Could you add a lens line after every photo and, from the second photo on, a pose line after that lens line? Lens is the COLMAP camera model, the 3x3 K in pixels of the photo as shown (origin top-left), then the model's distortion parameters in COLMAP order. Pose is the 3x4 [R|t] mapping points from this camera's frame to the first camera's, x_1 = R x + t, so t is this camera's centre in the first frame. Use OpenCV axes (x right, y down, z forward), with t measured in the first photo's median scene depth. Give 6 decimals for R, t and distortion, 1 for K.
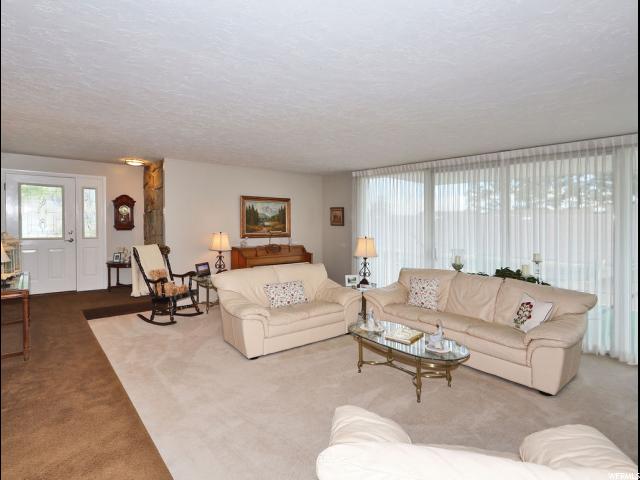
lens RADIAL K [[341.8, 0, 321.8], [0, 341.8, 228.5], [0, 0, 1]] dist [-0.001855, 0.000090]
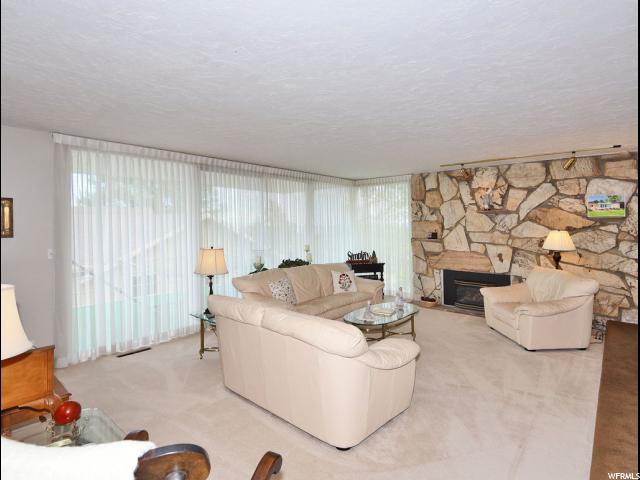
lens RADIAL K [[341.8, 0, 321.8], [0, 341.8, 228.5], [0, 0, 1]] dist [-0.001855, 0.000090]
pose [[-0.132194, -0.039956, 0.990418, -0.660539], [0.015831, 0.998975, 0.042414, -0.047610], [-0.991097, 0.021287, -0.131426, 0.887533]]
